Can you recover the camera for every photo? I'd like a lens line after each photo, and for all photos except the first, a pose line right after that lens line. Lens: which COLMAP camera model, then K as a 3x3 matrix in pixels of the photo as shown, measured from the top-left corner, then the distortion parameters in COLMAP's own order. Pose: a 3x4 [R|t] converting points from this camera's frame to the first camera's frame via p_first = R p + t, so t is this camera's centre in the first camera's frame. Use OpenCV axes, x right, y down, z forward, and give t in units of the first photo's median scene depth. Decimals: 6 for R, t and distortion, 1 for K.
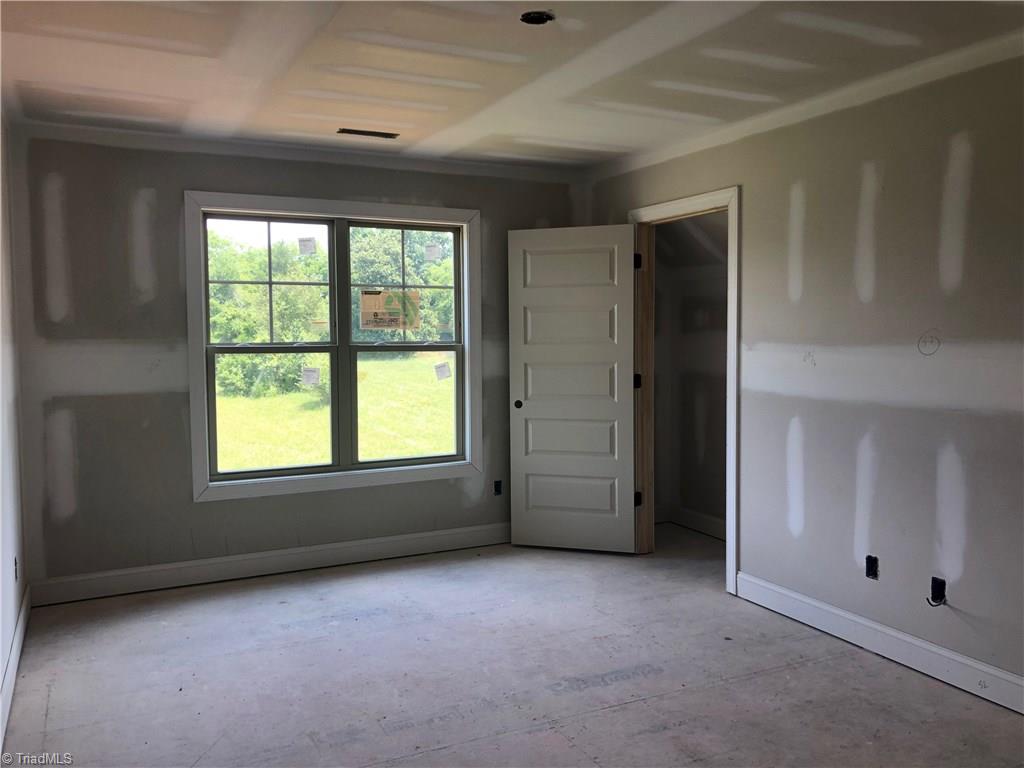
lens RADIAL K [[843.2, 0, 507.4], [0, 843.2, 386.9], [0, 0, 1]] dist [0.037818, 0.002991]
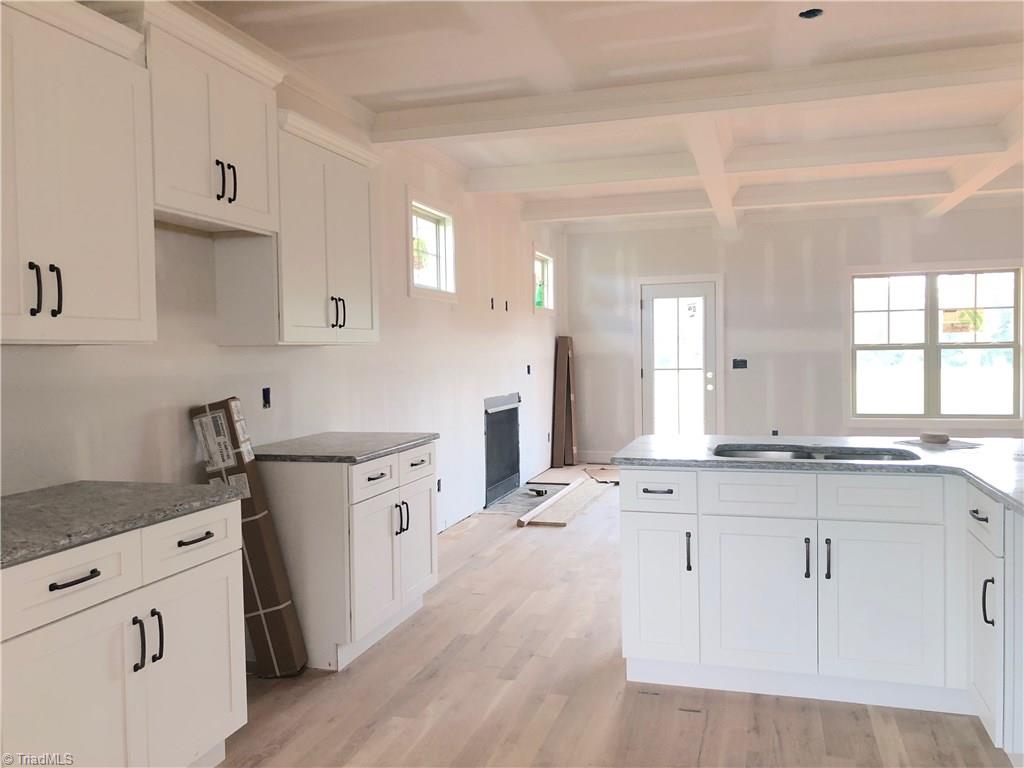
lens RADIAL K [[843.2, 0, 511.0], [0, 843.2, 387.0], [0, 0, 1]] dist [0.037818, 0.002991]
pose [[0.788839, -0.002406, -0.614595, 0.200578], [-0.032687, 0.998413, -0.045864, 0.150908], [0.613730, 0.056268, 0.787508, -0.920669]]
